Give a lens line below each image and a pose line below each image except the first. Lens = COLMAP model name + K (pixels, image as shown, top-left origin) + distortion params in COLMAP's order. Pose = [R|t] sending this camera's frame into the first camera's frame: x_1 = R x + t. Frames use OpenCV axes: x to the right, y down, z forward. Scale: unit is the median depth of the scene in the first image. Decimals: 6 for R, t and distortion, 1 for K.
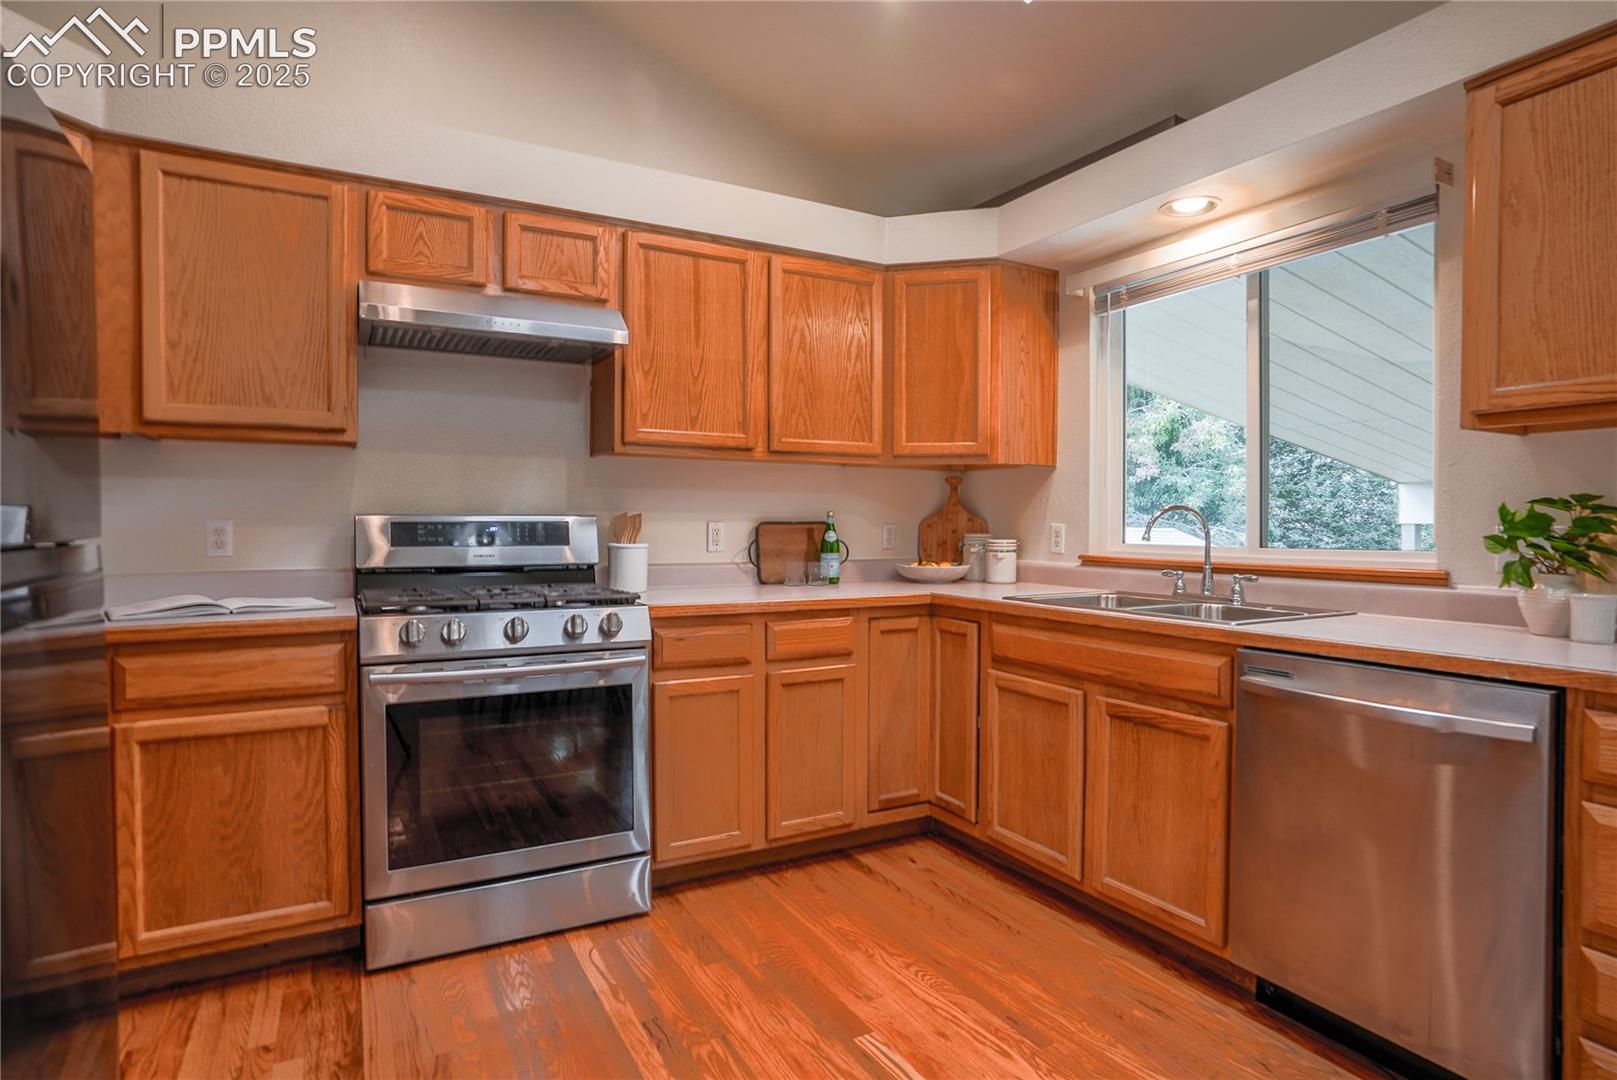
lens RADIAL K [[854.3, 0, 808.5], [0, 854.3, 540.0], [0, 0, 1]] dist [-0.069167, 0.038095]
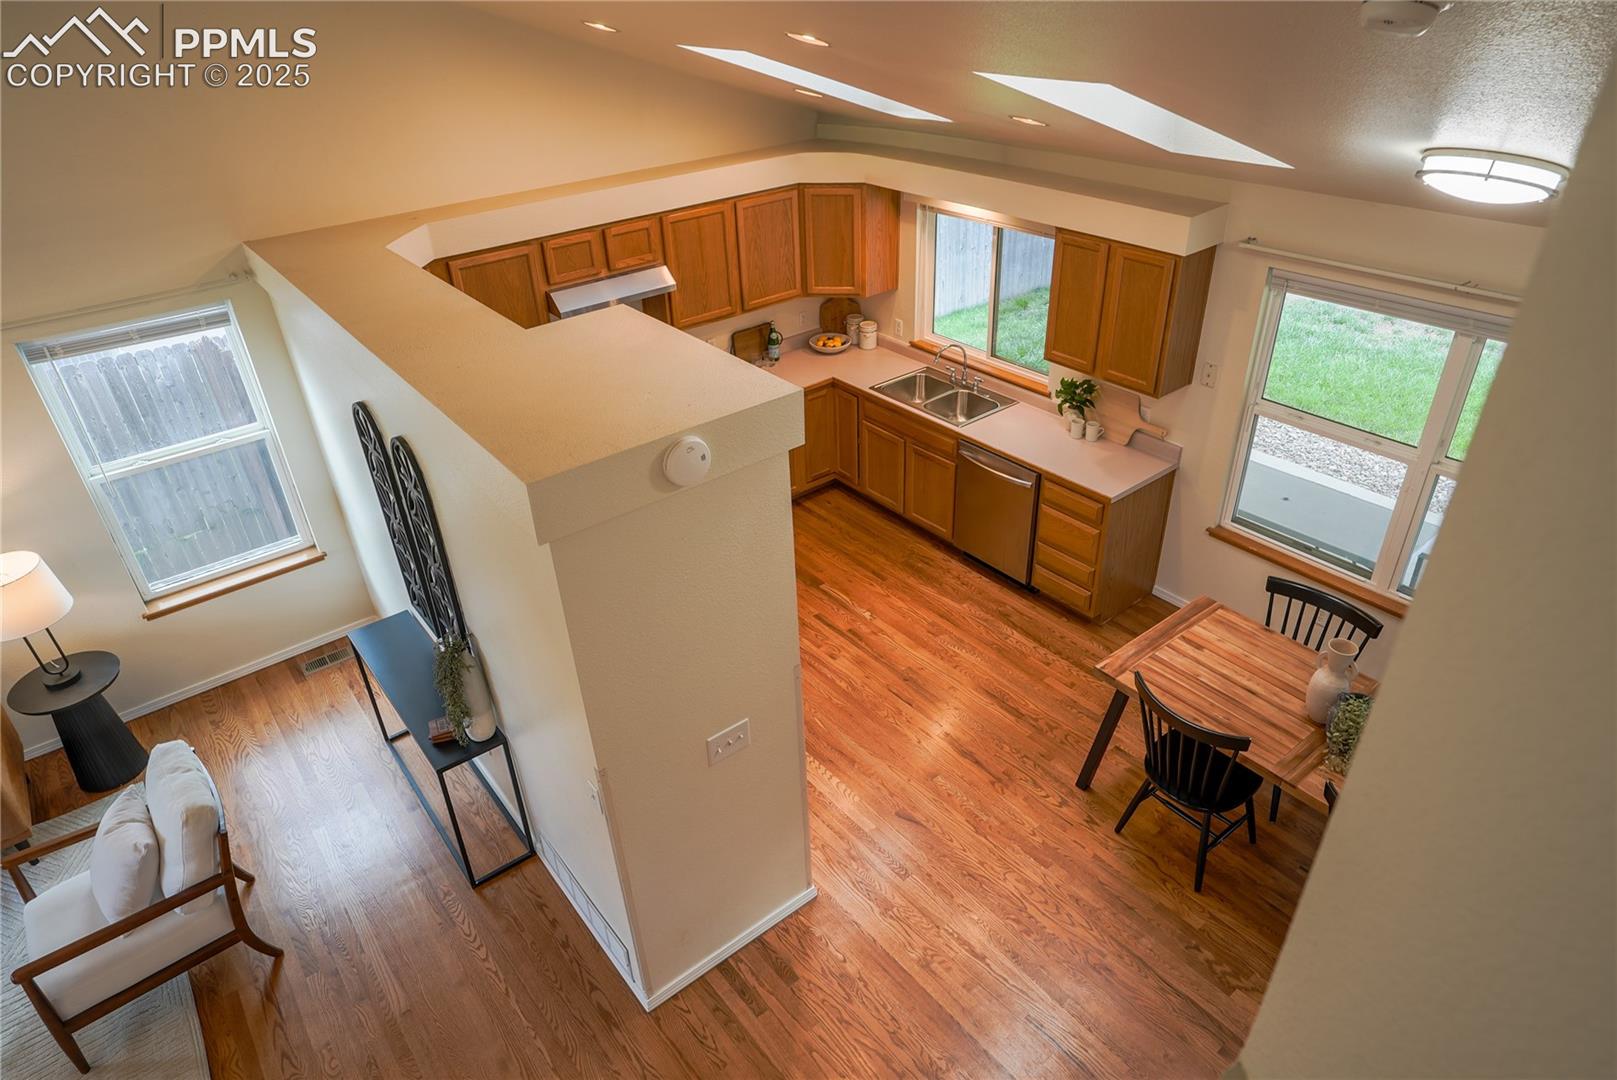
lens RADIAL K [[965.7, 0, 808.5], [0, 965.7, 540.0], [0, 0, 1]] dist [-0.090790, -0.000078]
pose [[0.985325, -0.119725, 0.121656, -0.237273], [0.041050, 0.858036, 0.511946, -0.796451], [-0.165678, -0.499439, 0.850359, -1.112589]]
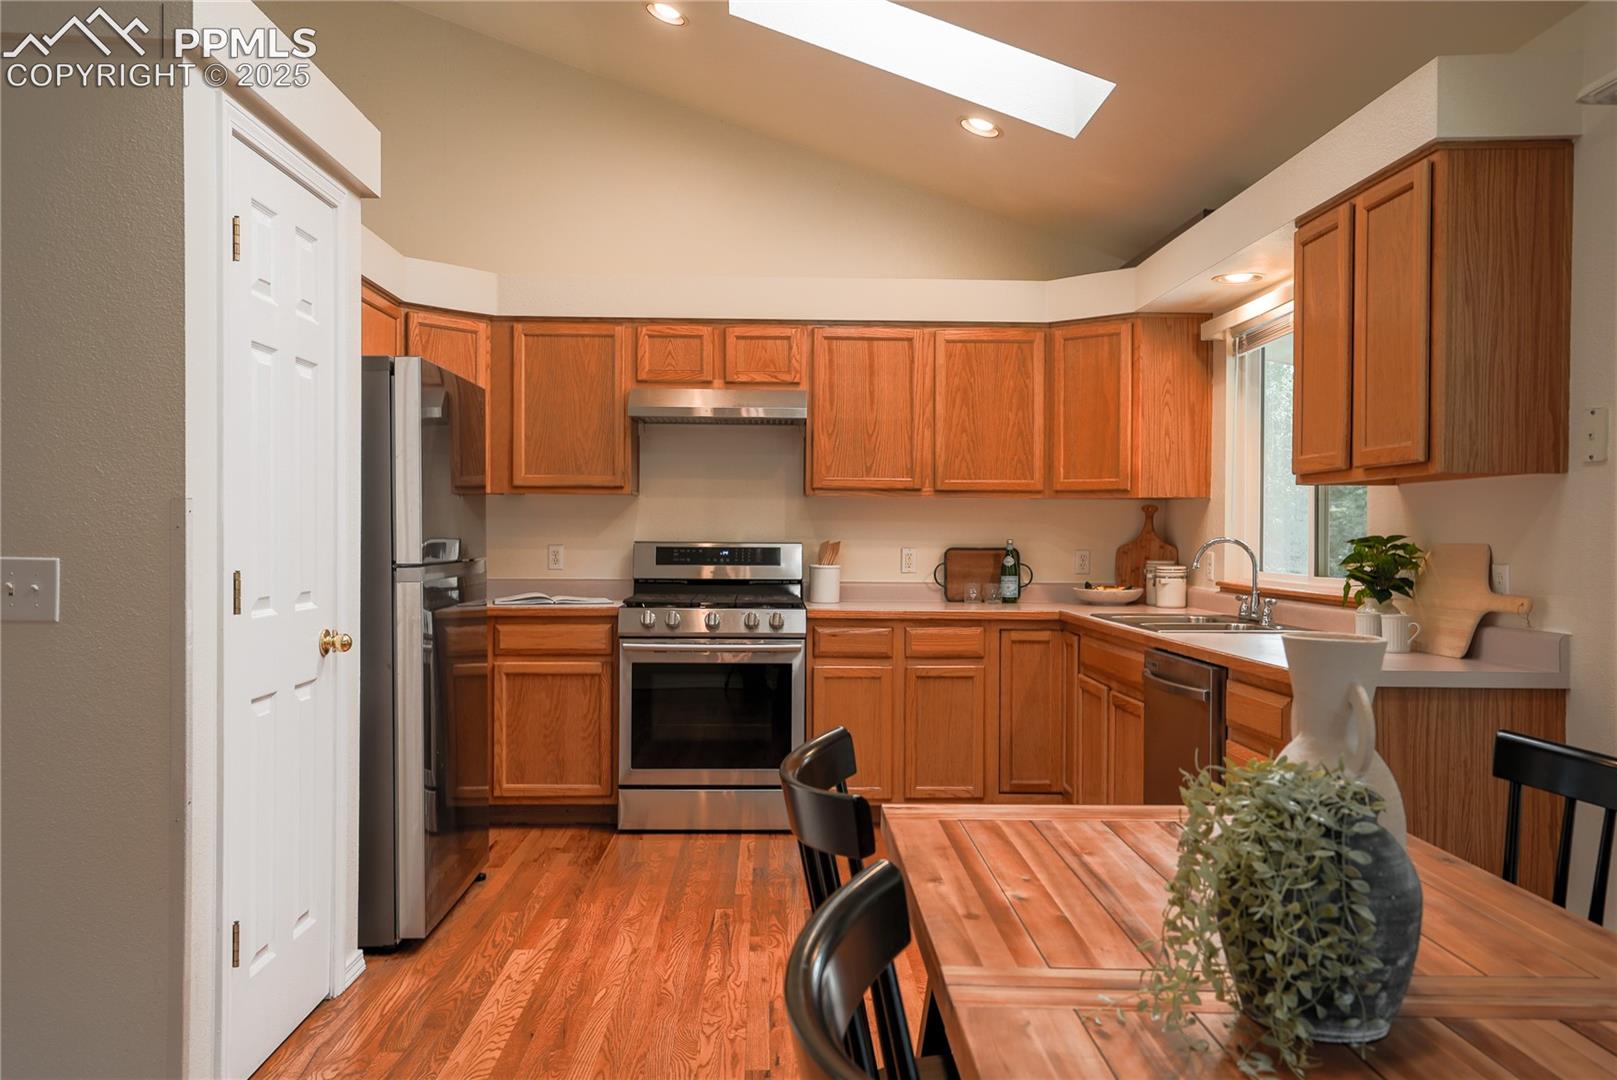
lens RADIAL K [[1251.4, 0, 808.5], [0, 1251.4, 540.0], [0, 0, 1]] dist [-0.002323, 0.001159]
pose [[0.888682, 0.004625, -0.458502, 0.670712], [-0.013111, 0.999797, -0.015327, -0.004330], [0.458338, 0.019633, 0.888561, -0.732260]]
